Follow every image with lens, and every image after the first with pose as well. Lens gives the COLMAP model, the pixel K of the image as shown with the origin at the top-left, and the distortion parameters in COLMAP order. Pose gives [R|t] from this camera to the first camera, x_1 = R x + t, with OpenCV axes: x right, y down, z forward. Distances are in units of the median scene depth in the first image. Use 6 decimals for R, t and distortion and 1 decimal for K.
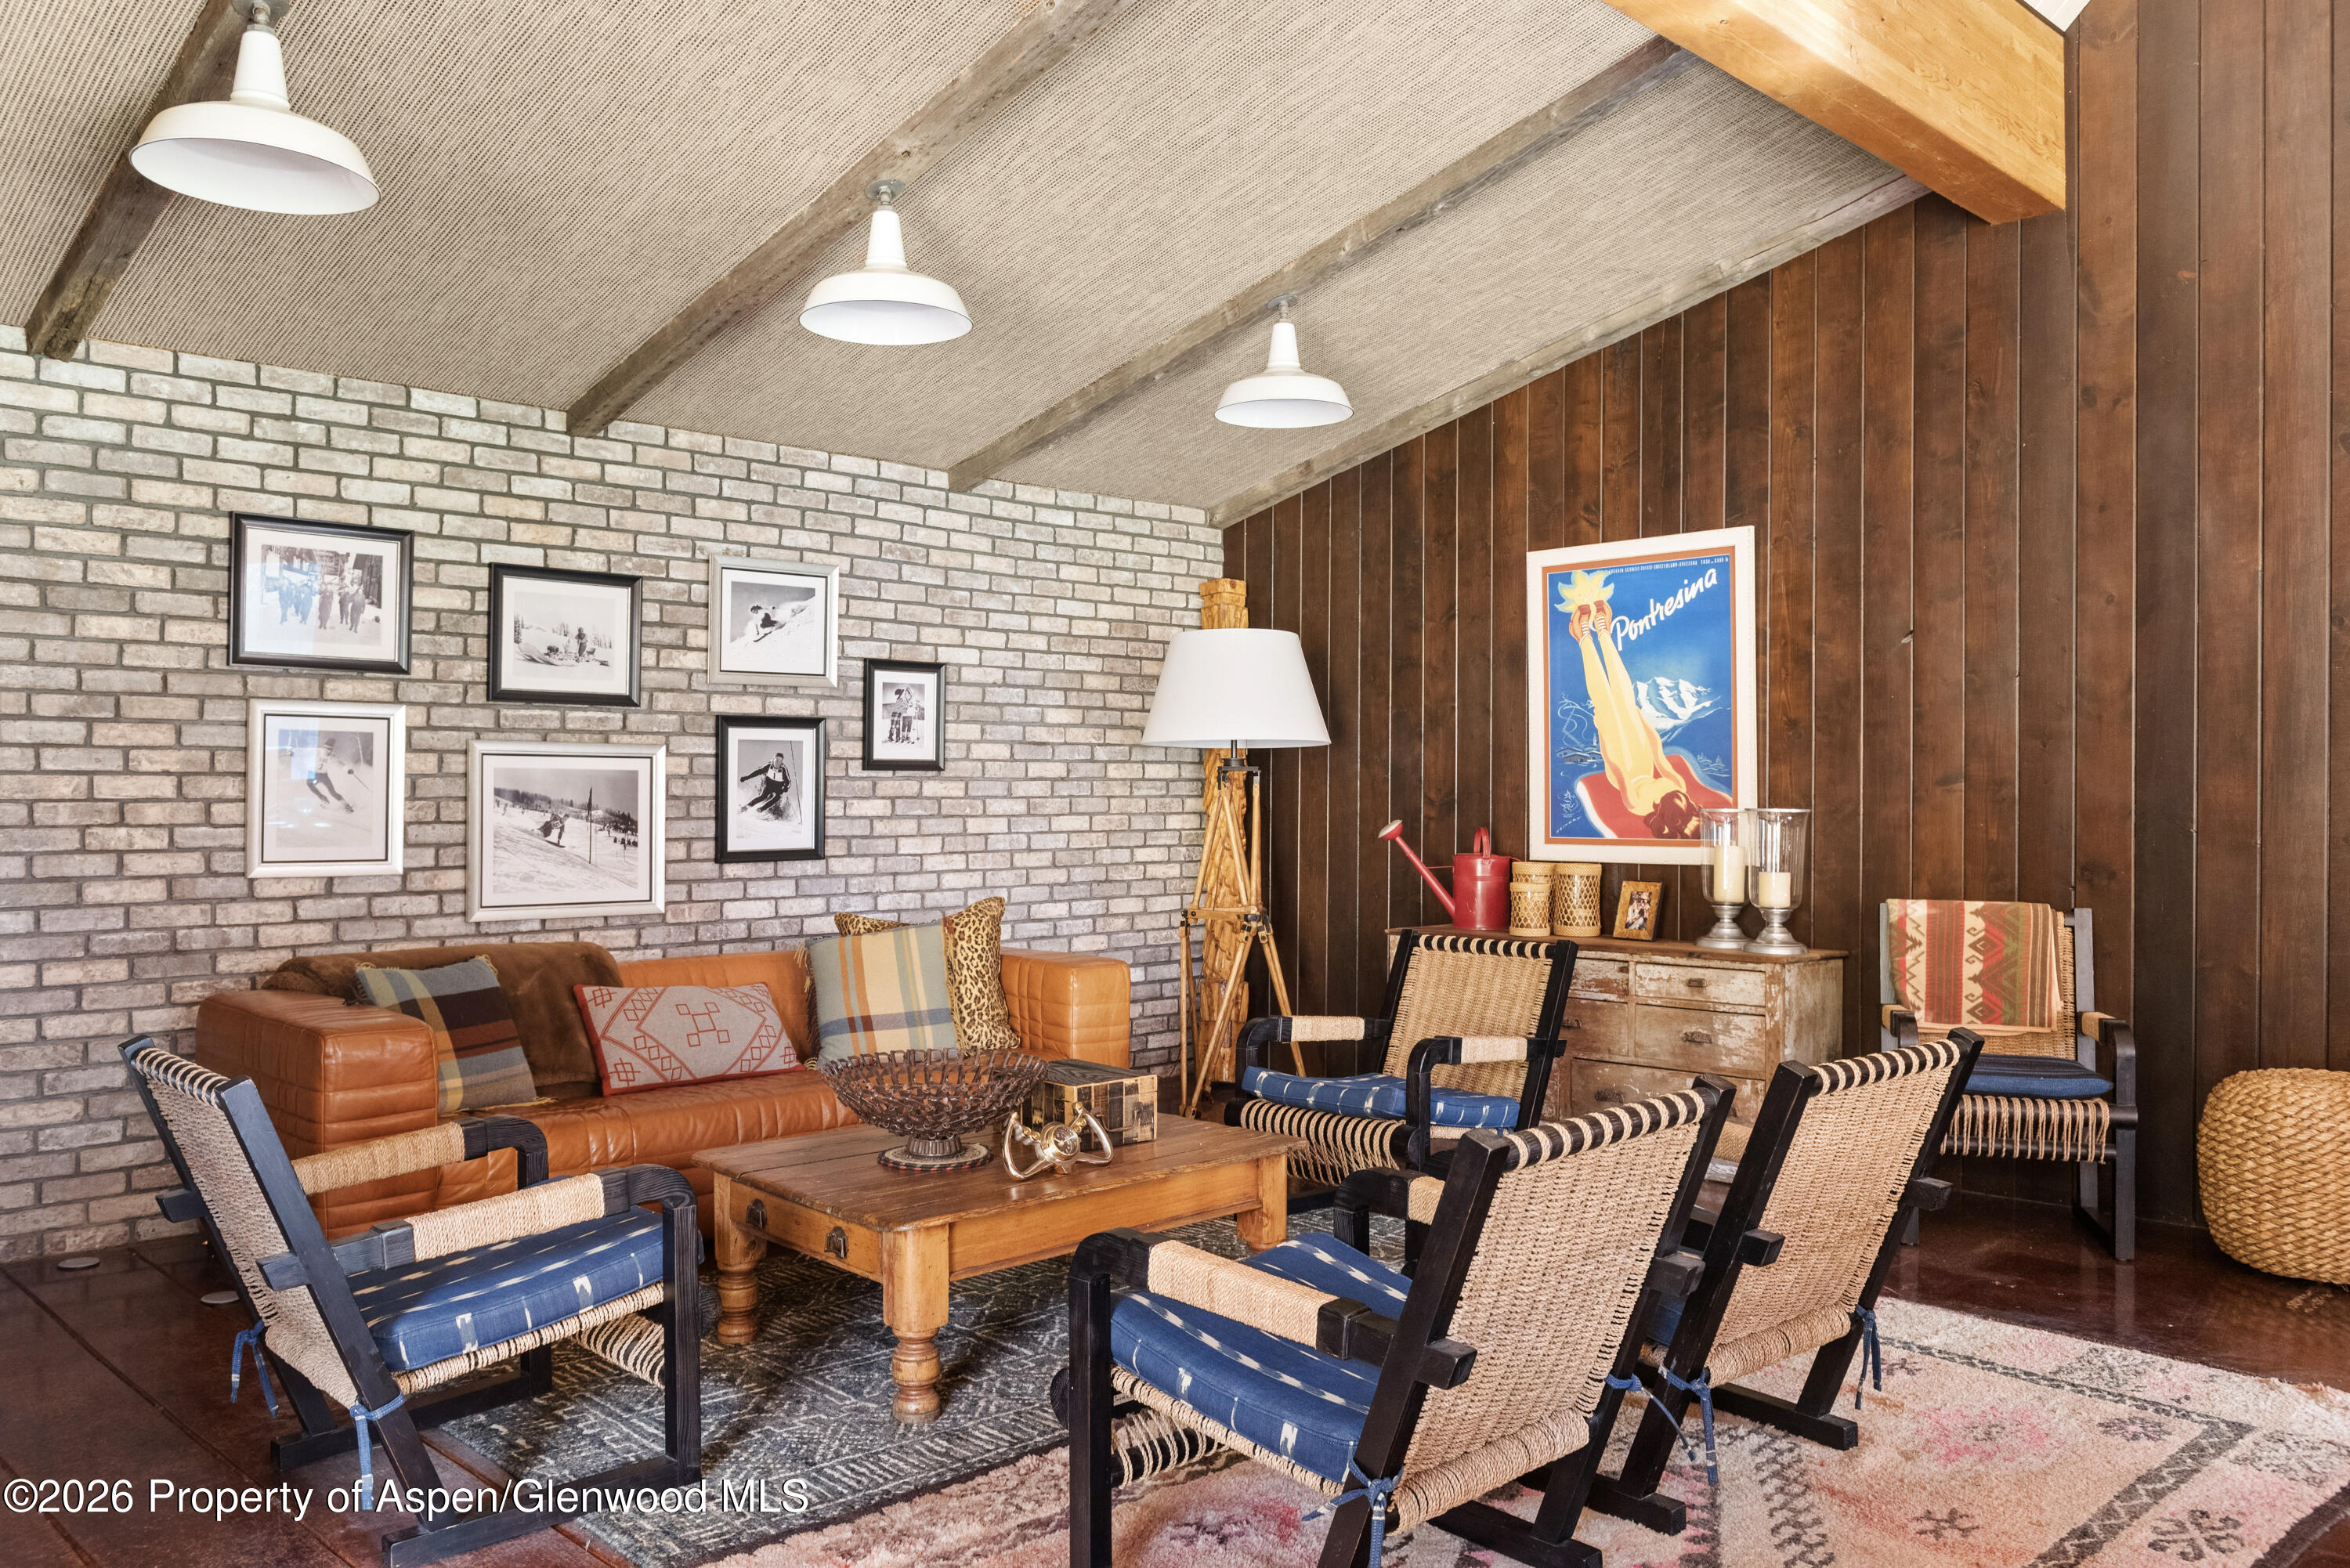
lens RADIAL K [[1781.8, 0, 1161.1], [0, 1781.8, 786.2], [0, 0, 1]] dist [0.000578, -0.001892]
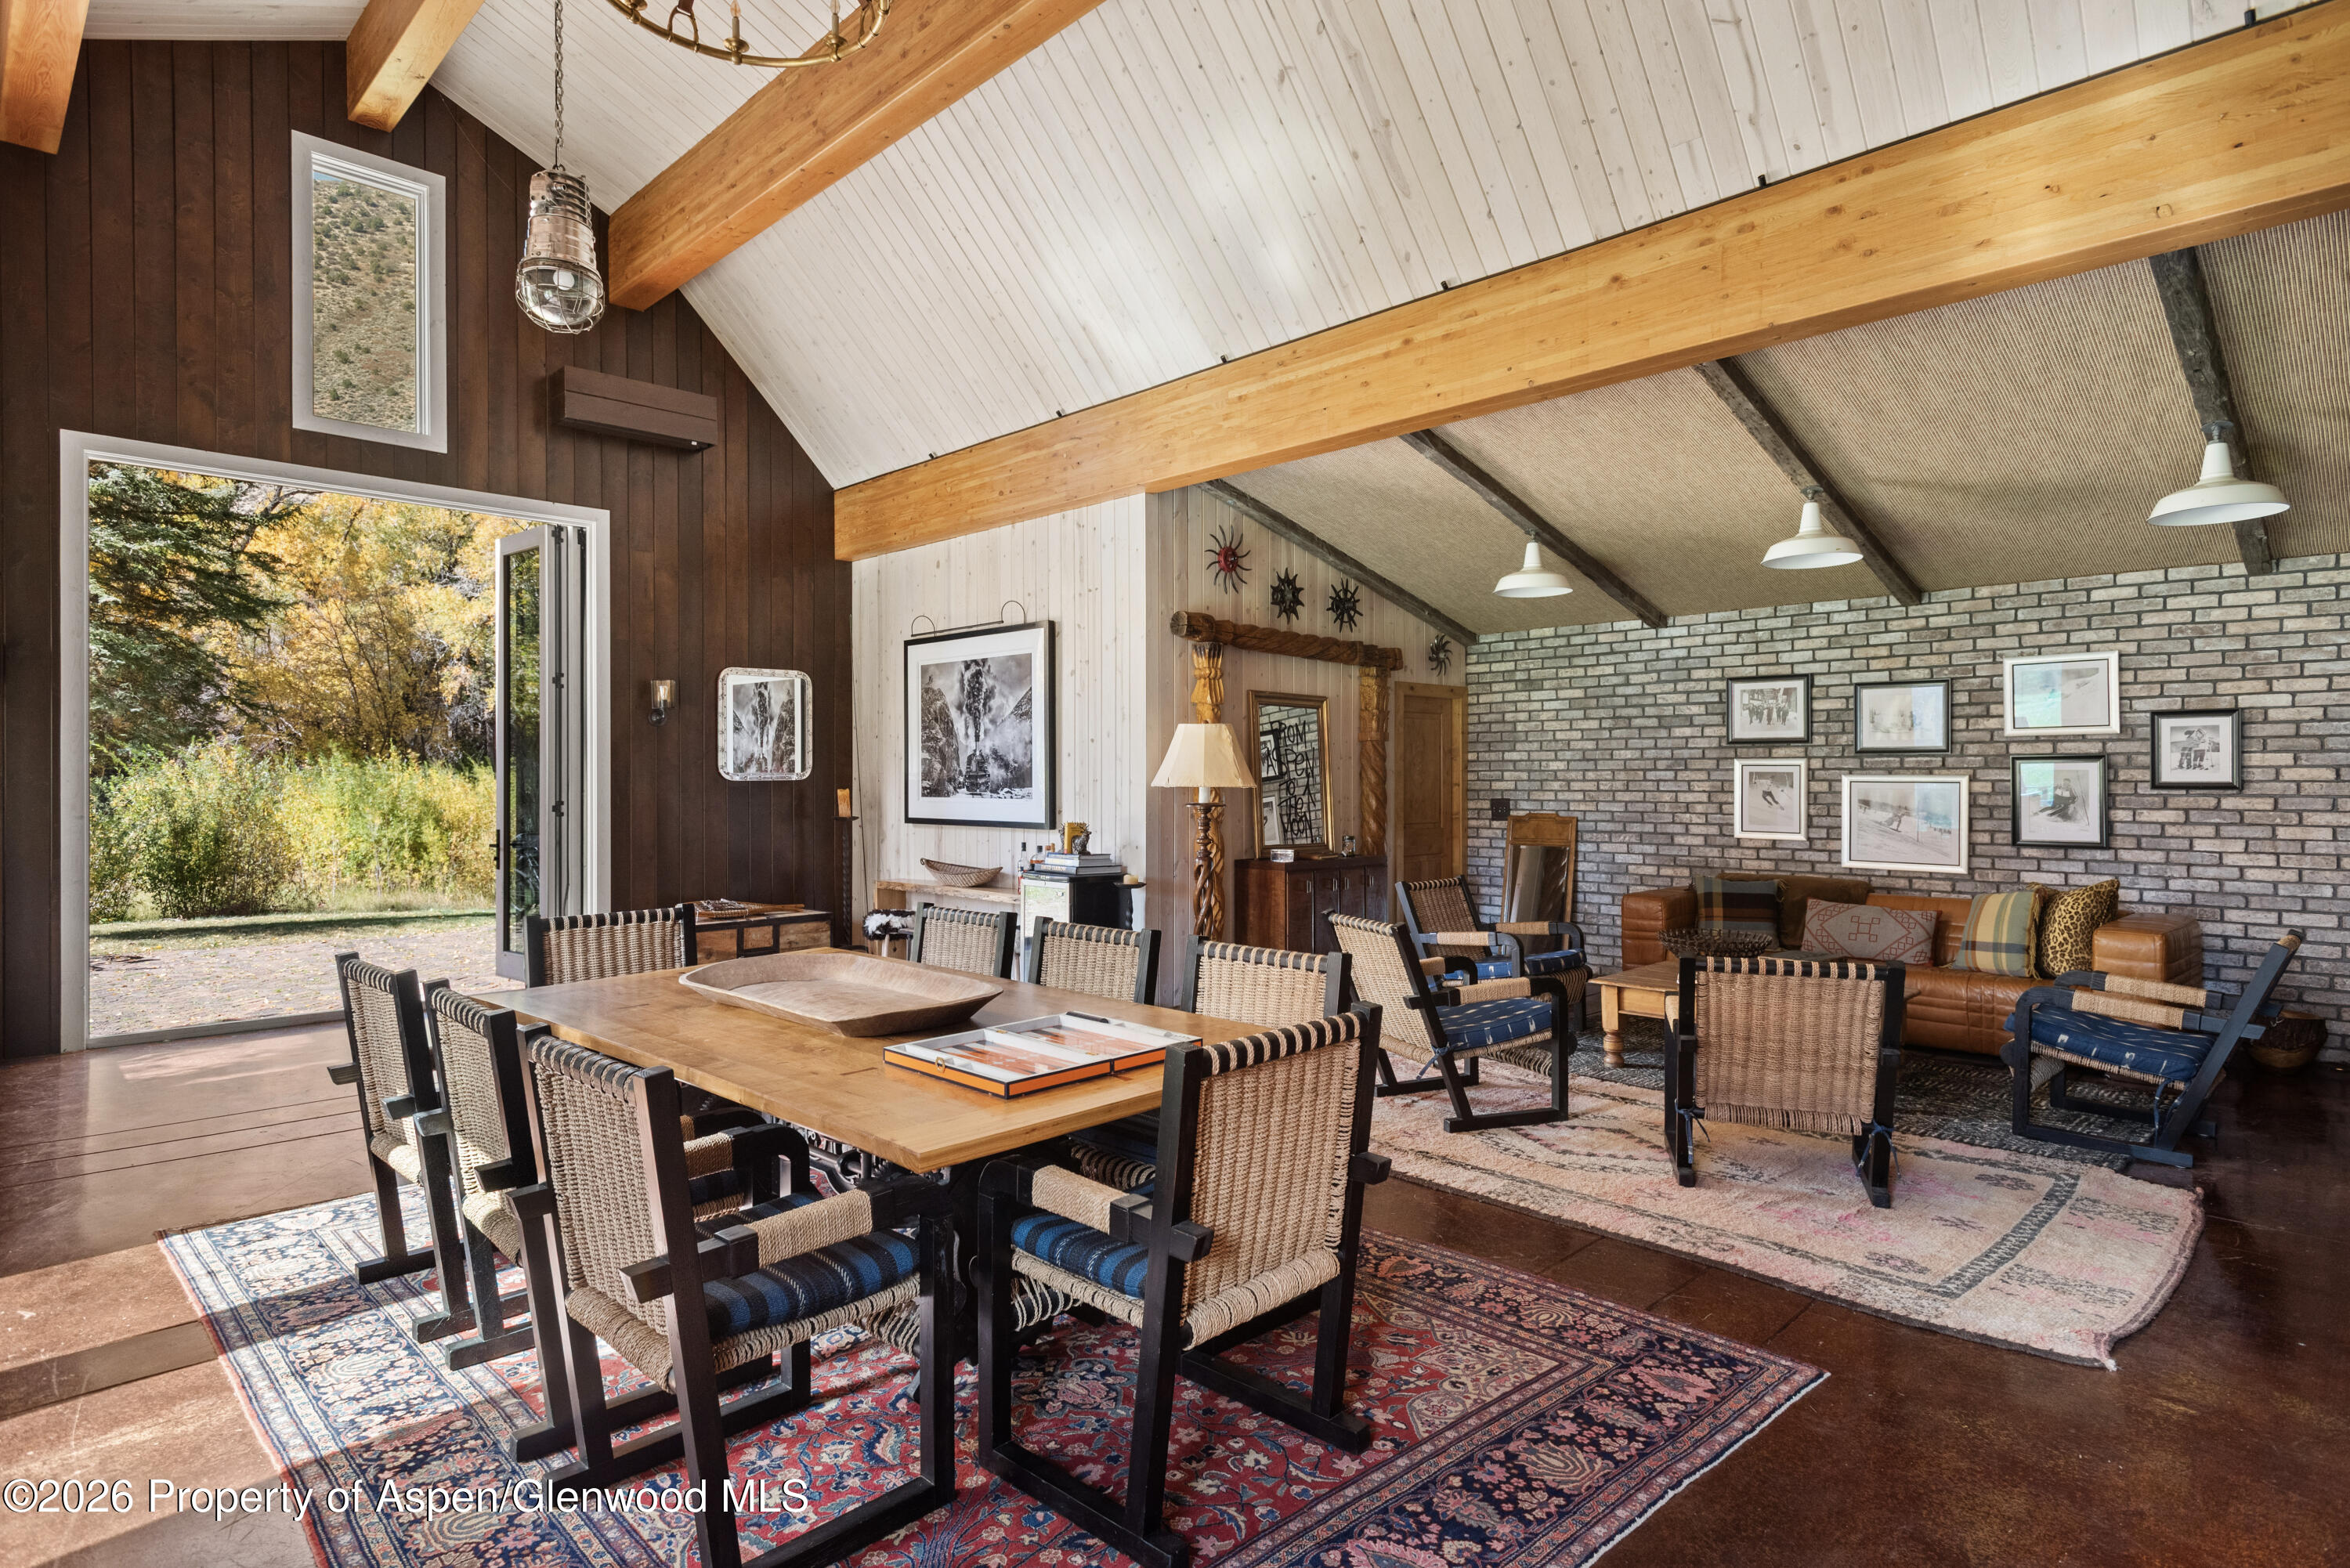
lens RADIAL K [[1235.0, 0, 1186.9], [0, 1235.0, 778.3], [0, 0, 1]] dist [0.023662, -0.010539]
pose [[0.014864, -0.002305, -0.999887, 0.929345], [0.001354, 0.999996, -0.002285, -0.018976], [0.999889, -0.001320, 0.014867, 0.245019]]
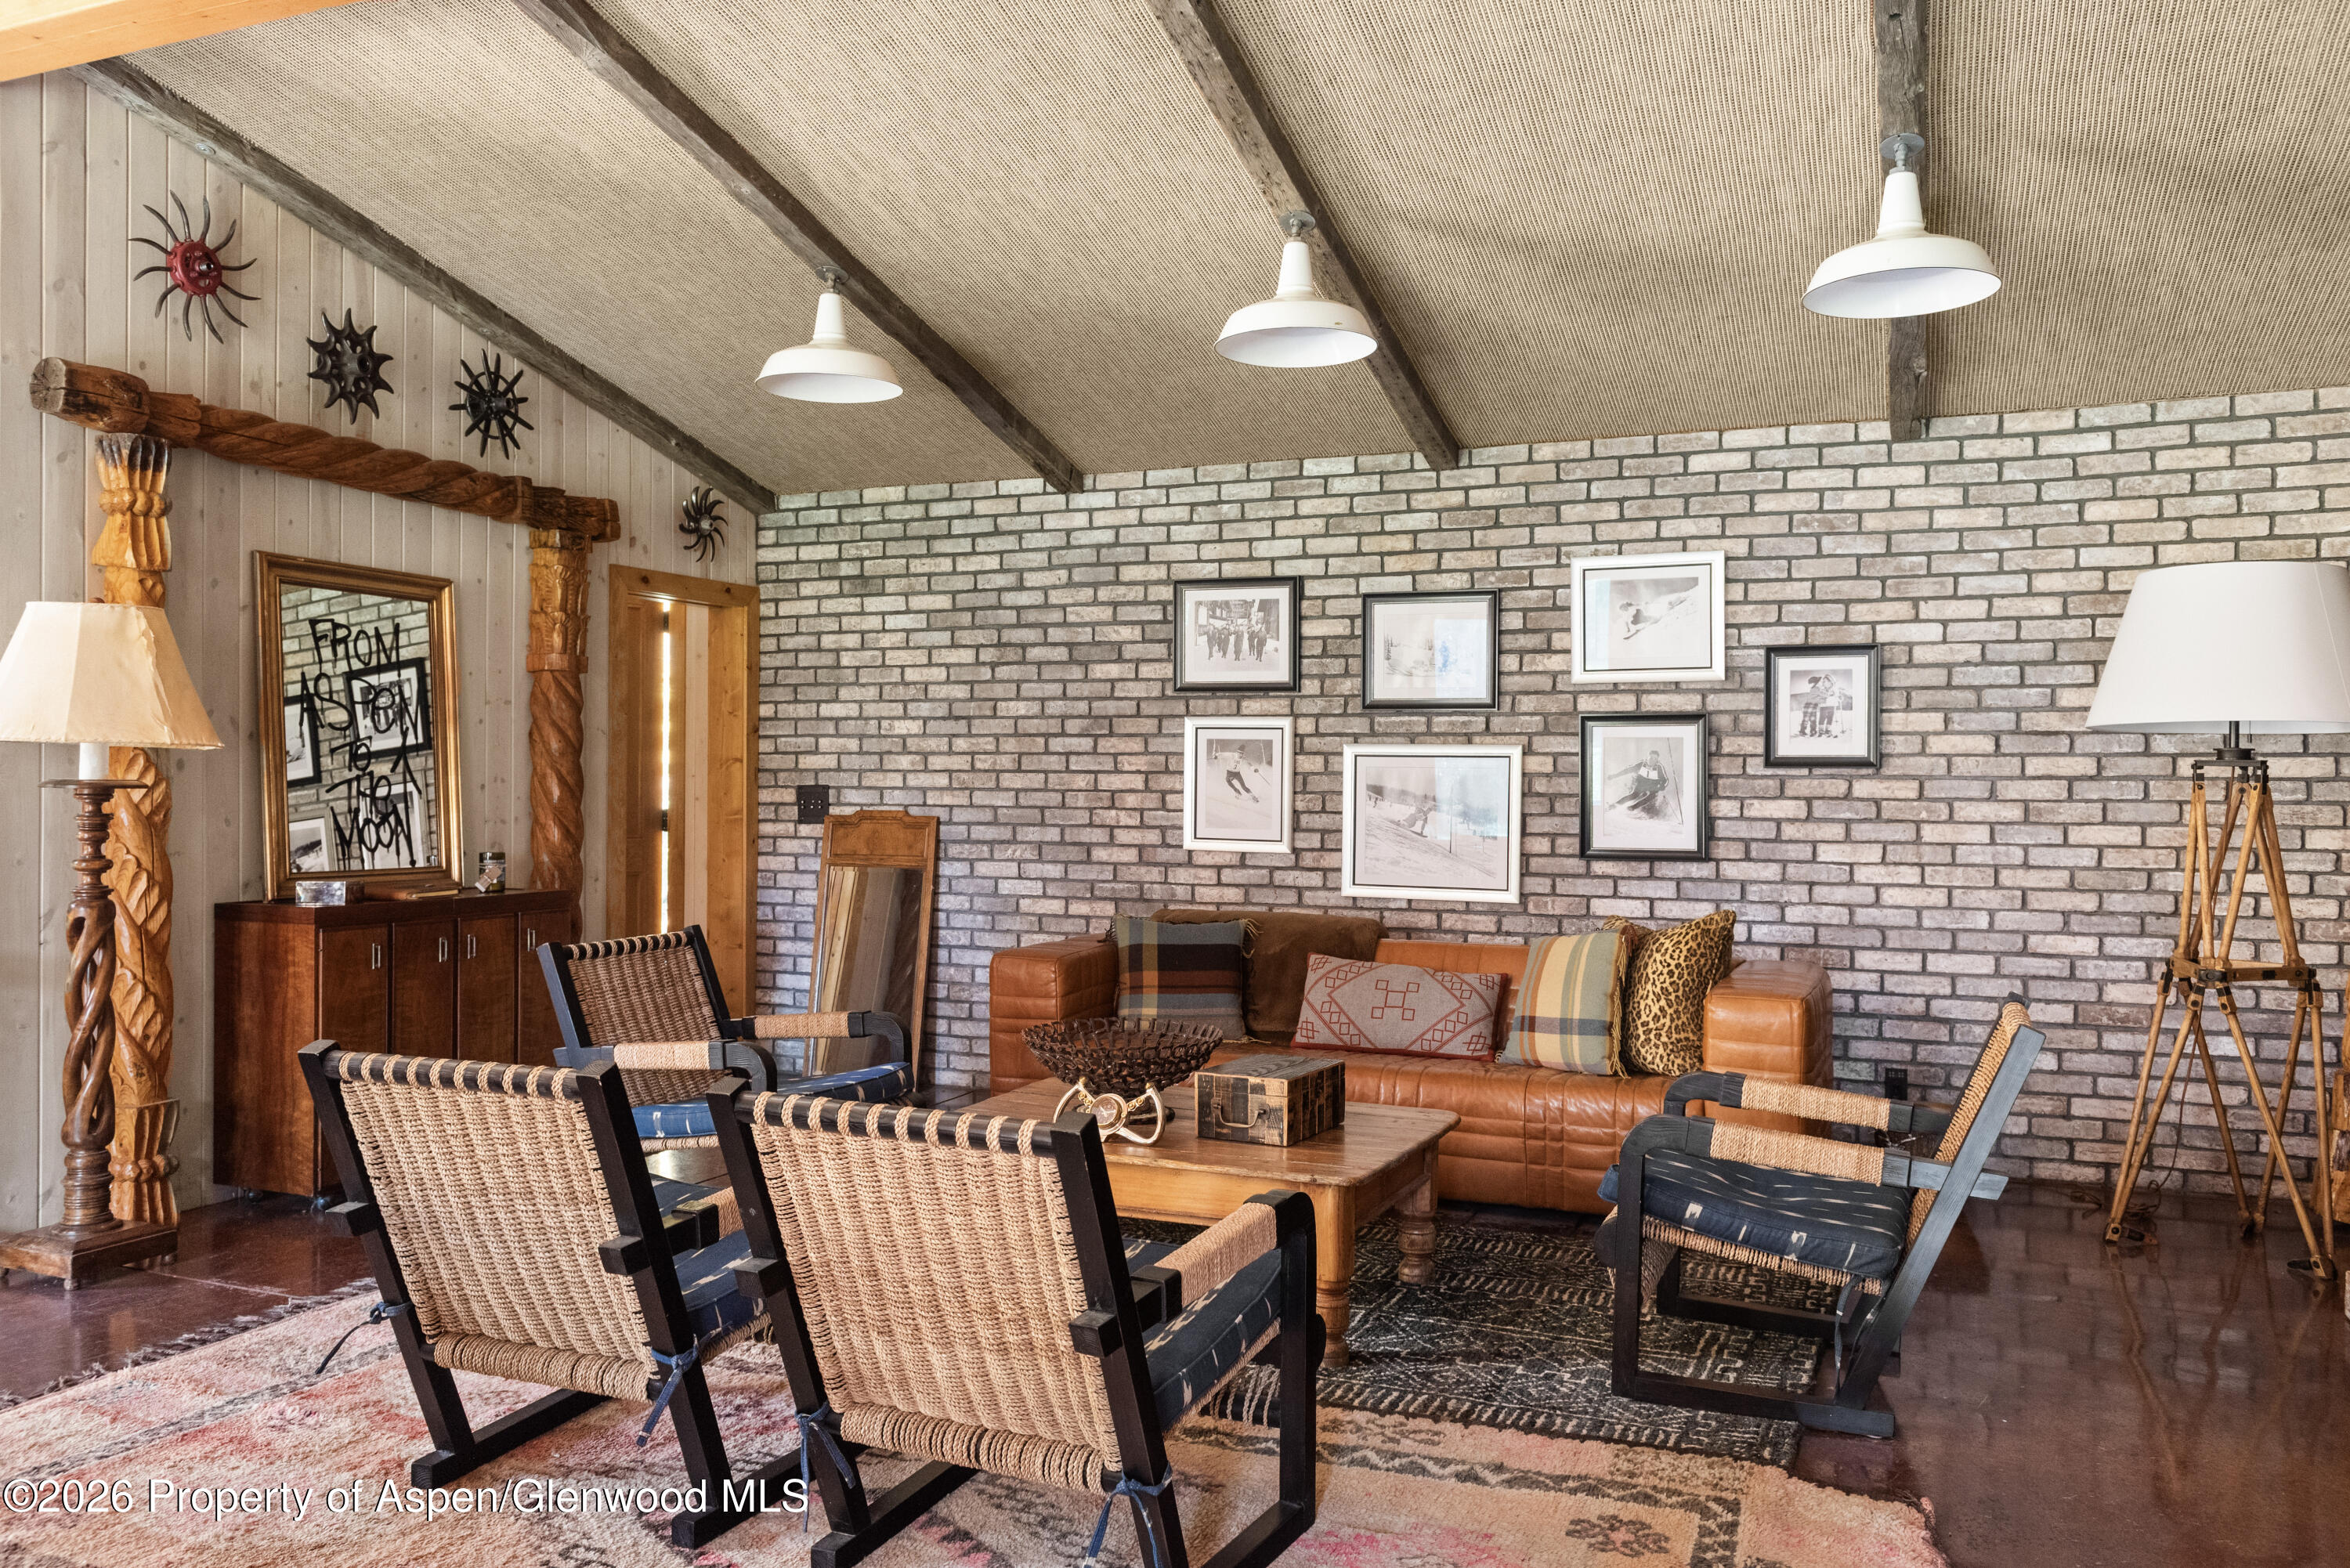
lens RADIAL K [[1748.1, 0, 1166.2], [0, 1748.1, 791.8], [0, 0, 1]] dist [0.004023, -0.013332]
pose [[0.385072, 0.007848, -0.922853, 0.620466], [-0.006450, 0.999962, 0.005813, 0.000119], [0.922864, 0.003714, 0.385108, 0.419021]]
